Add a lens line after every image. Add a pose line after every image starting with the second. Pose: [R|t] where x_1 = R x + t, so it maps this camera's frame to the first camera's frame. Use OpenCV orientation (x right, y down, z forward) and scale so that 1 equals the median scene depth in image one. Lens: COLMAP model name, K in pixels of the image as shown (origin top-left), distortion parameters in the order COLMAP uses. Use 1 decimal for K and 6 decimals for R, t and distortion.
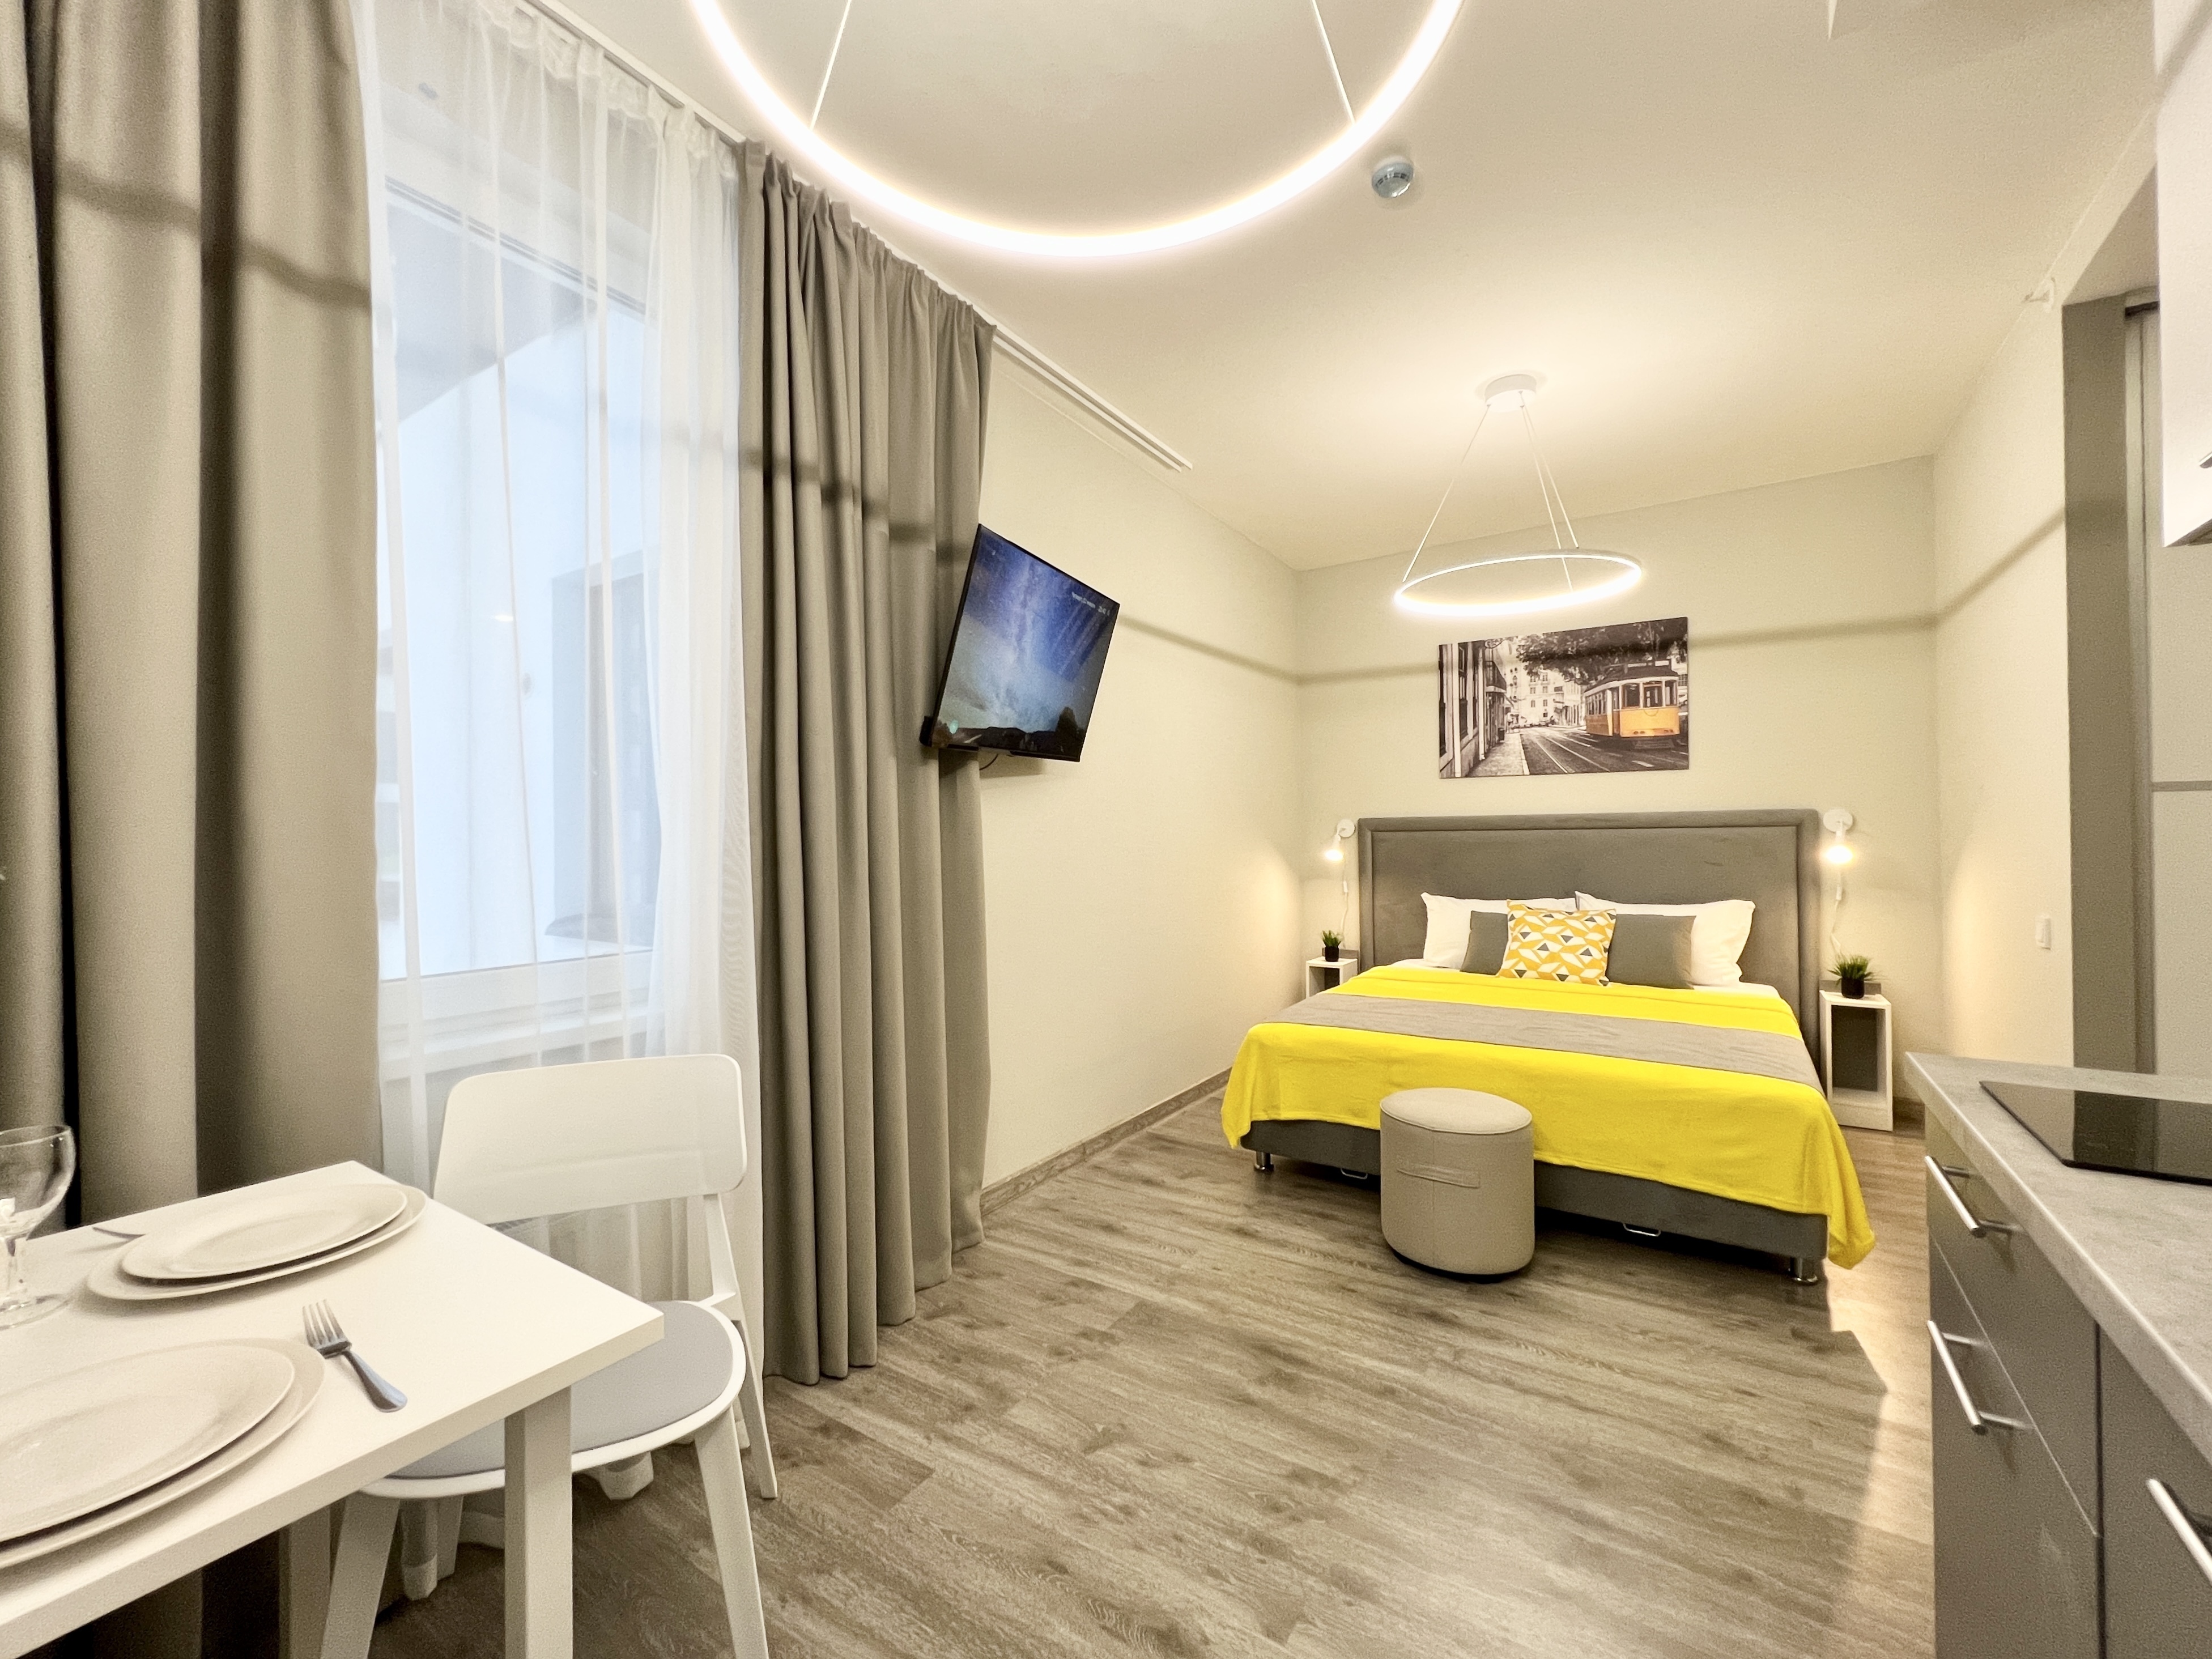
lens RADIAL K [[884.9, 0, 1098.4], [0, 884.9, 835.5], [0, 0, 1]] dist [0.000703, -0.000103]
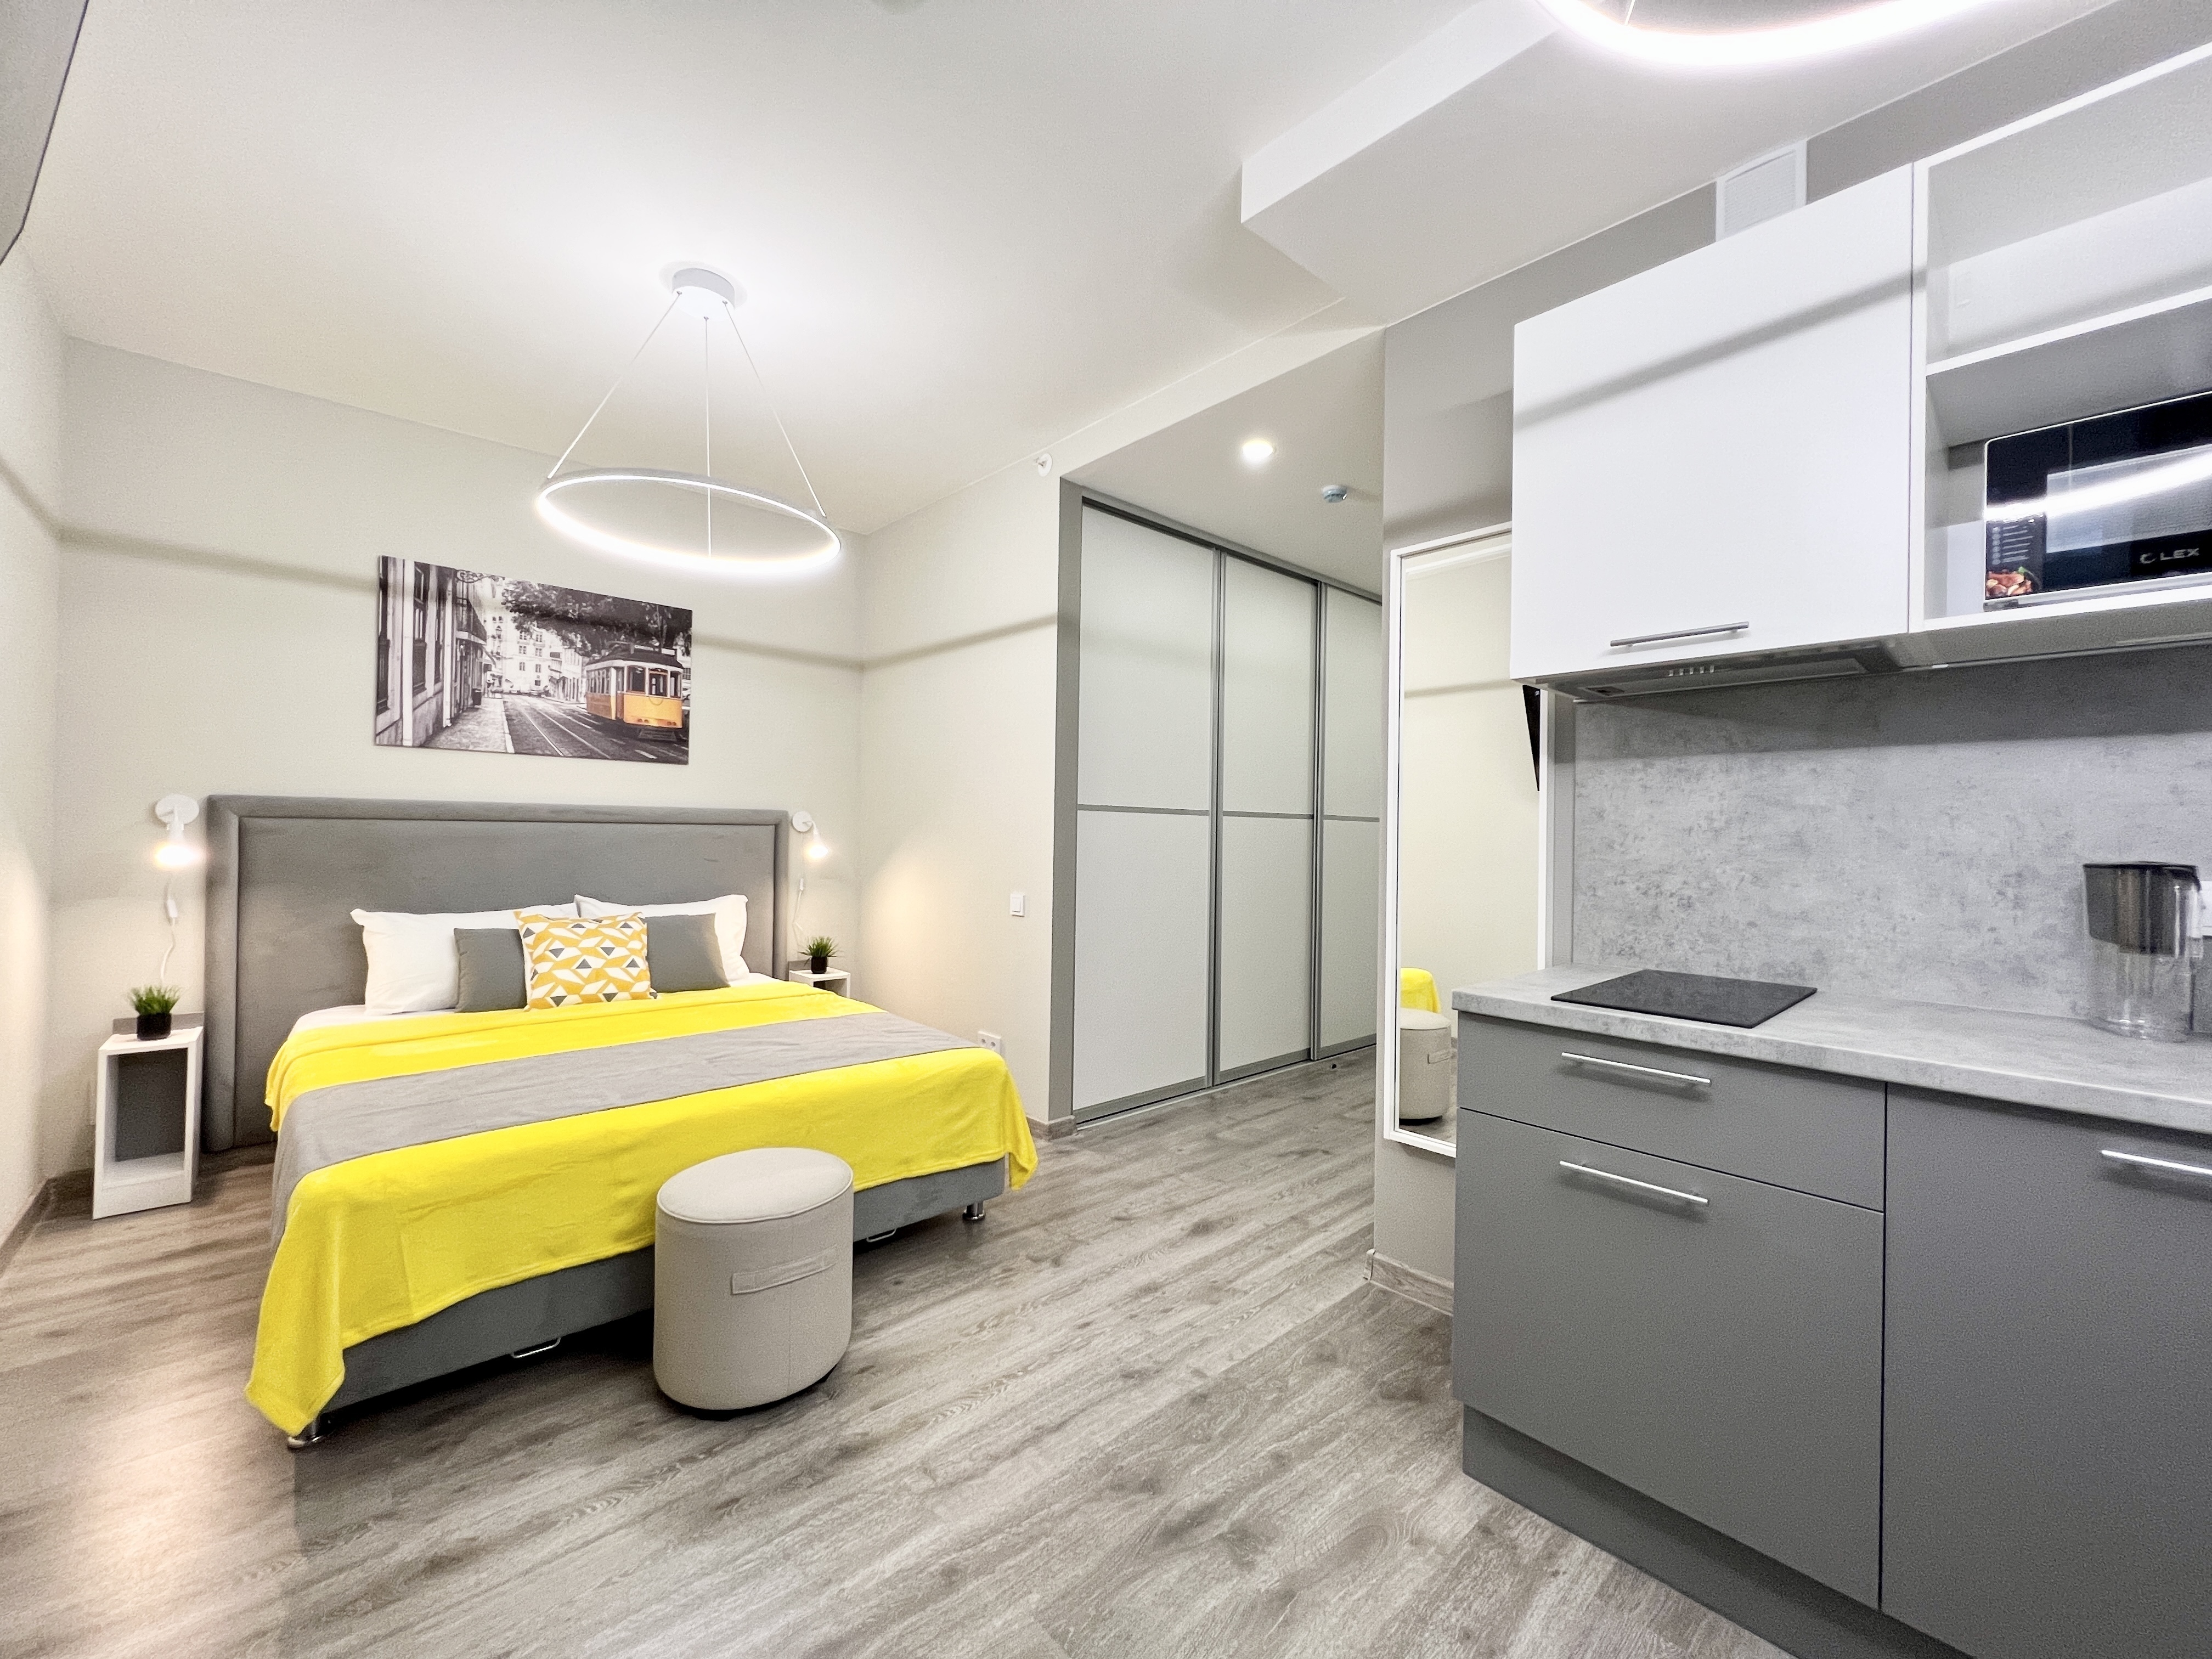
lens RADIAL K [[884.9, 0, 1089.4], [0, 884.9, 829.0], [0, 0, 1]] dist [0.000703, -0.000103]
pose [[0.260825, 0.018848, 0.965202, -0.166827], [-0.016987, 0.999744, -0.014932, 0.003582], [-0.965237, -0.012501, 0.261078, 0.310827]]
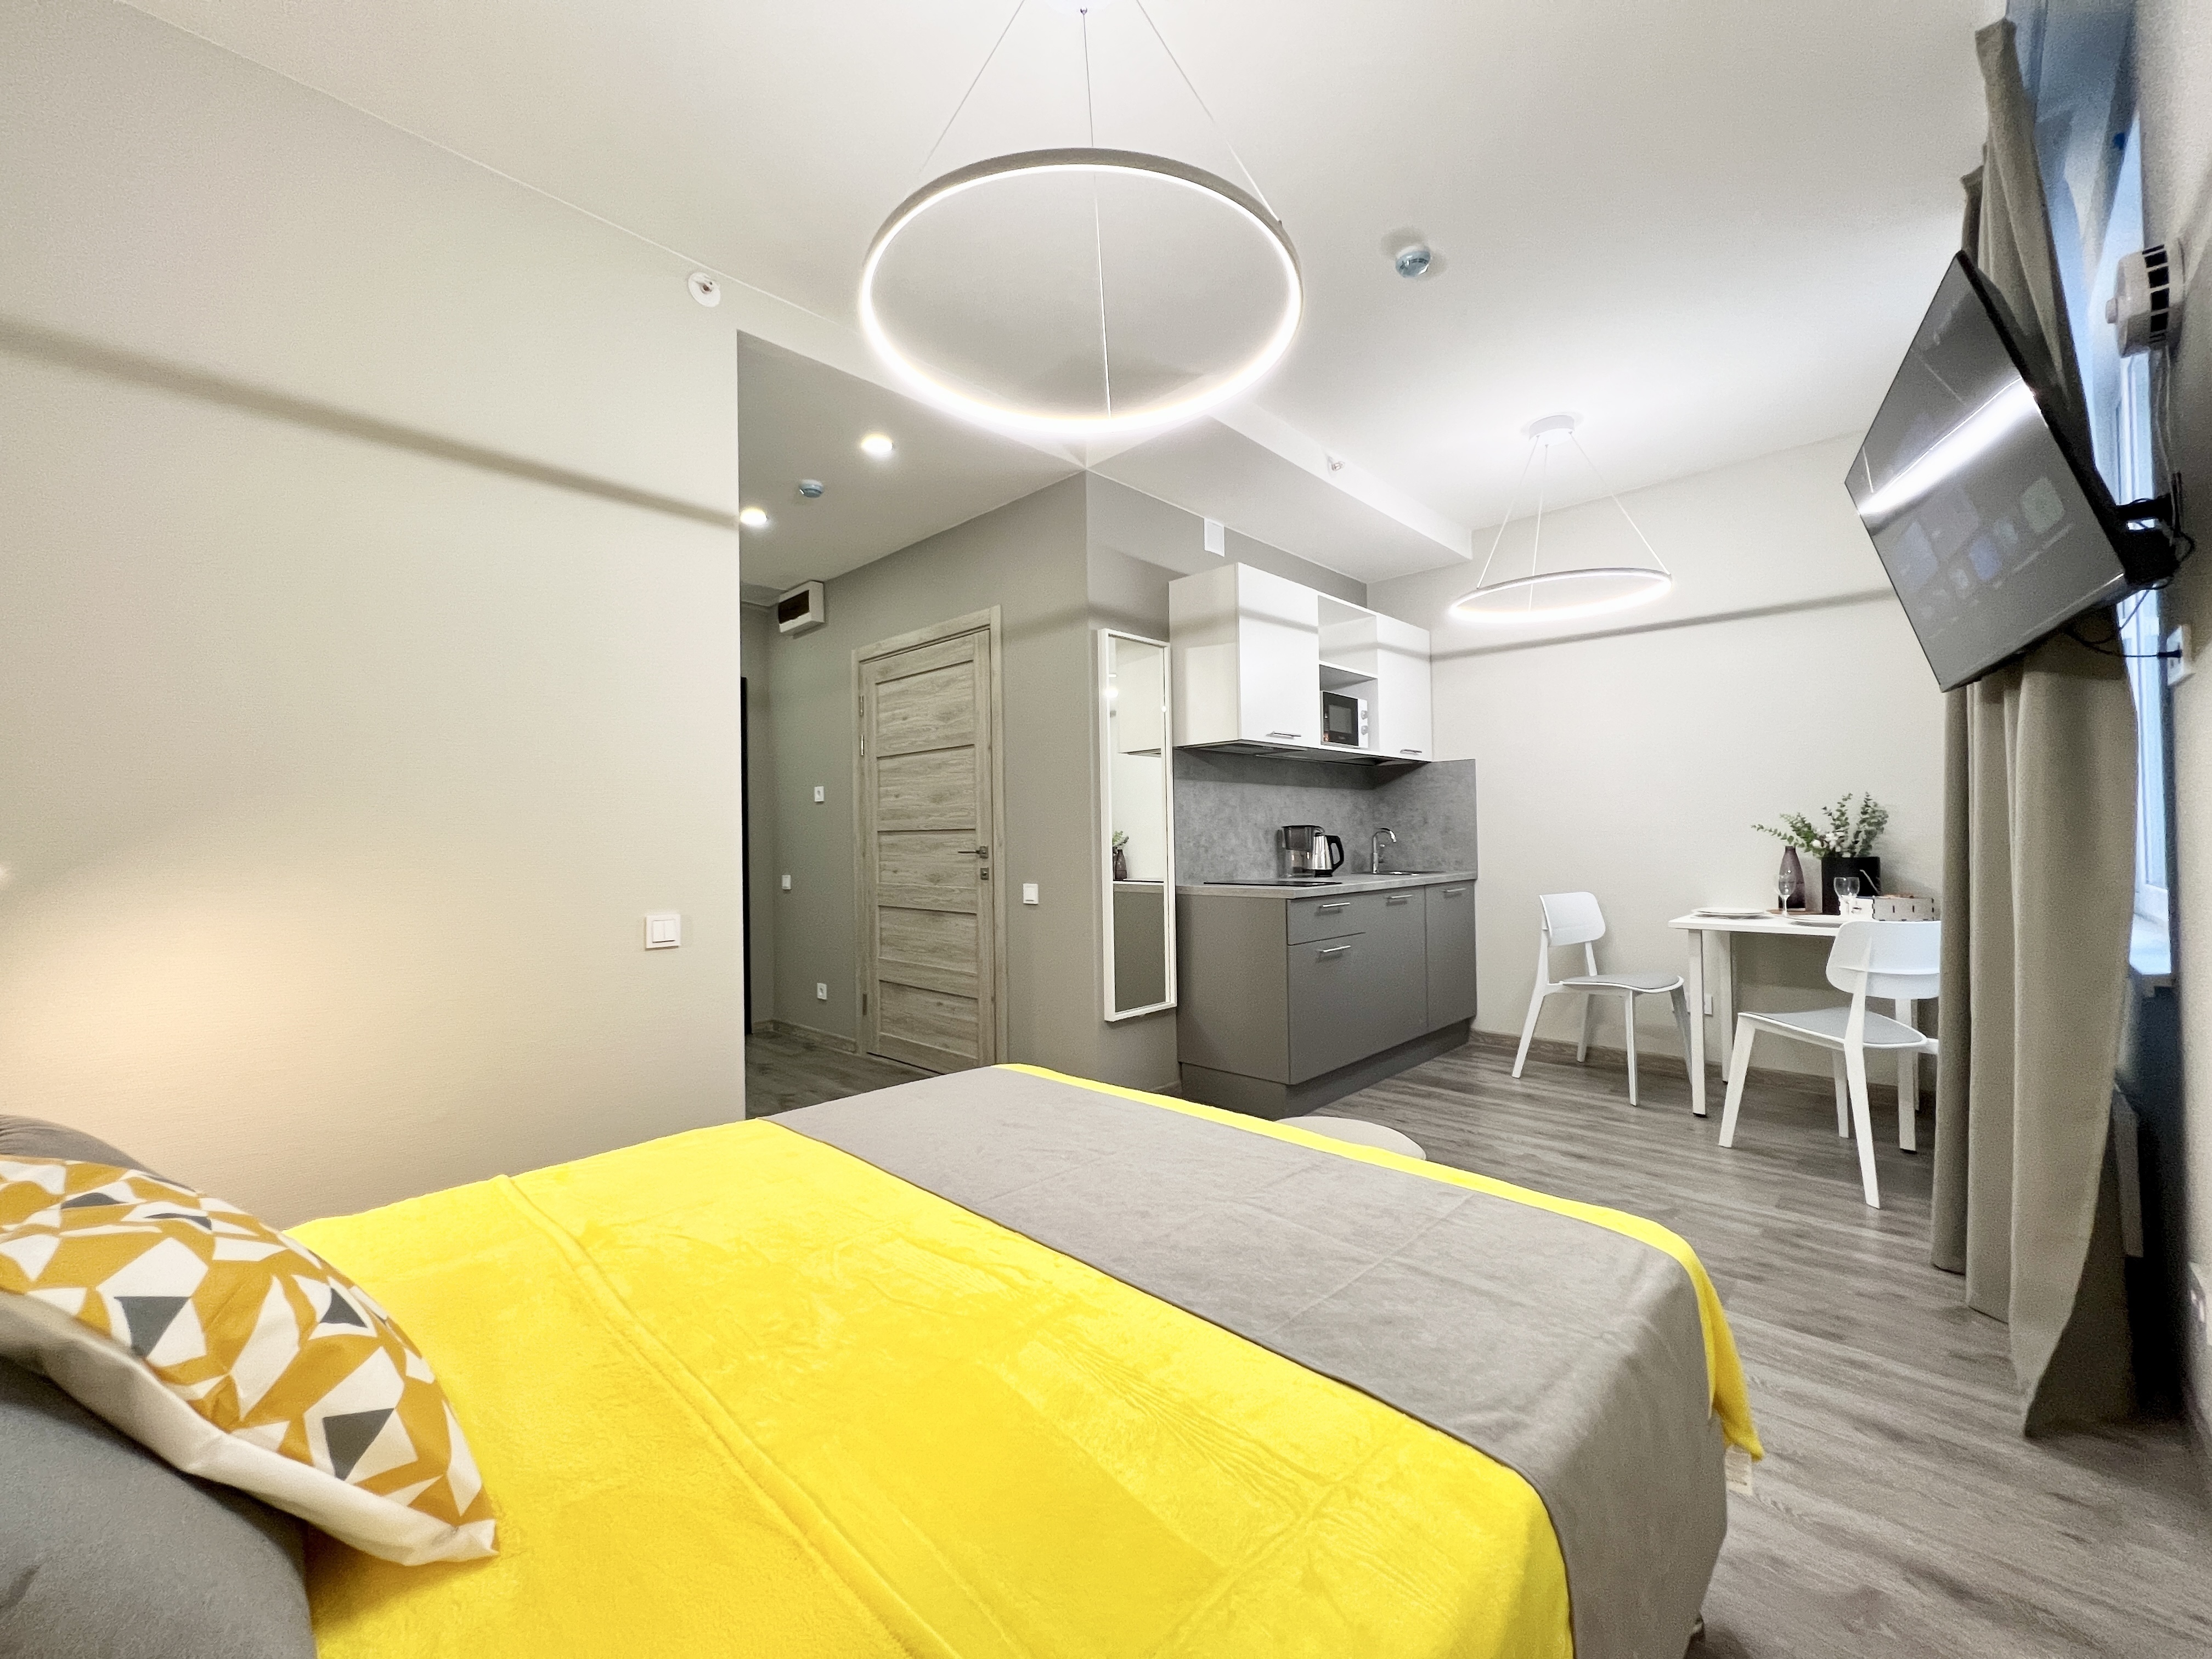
lens RADIAL K [[884.9, 0, 1096.0], [0, 884.9, 829.1], [0, 0, 1]] dist [0.000026, -0.000127]
pose [[-0.982912, 0.027032, 0.182081, 0.265004], [0.025243, 0.999608, -0.012132, 0.015013], [-0.182338, -0.007329, -0.983209, 1.059985]]
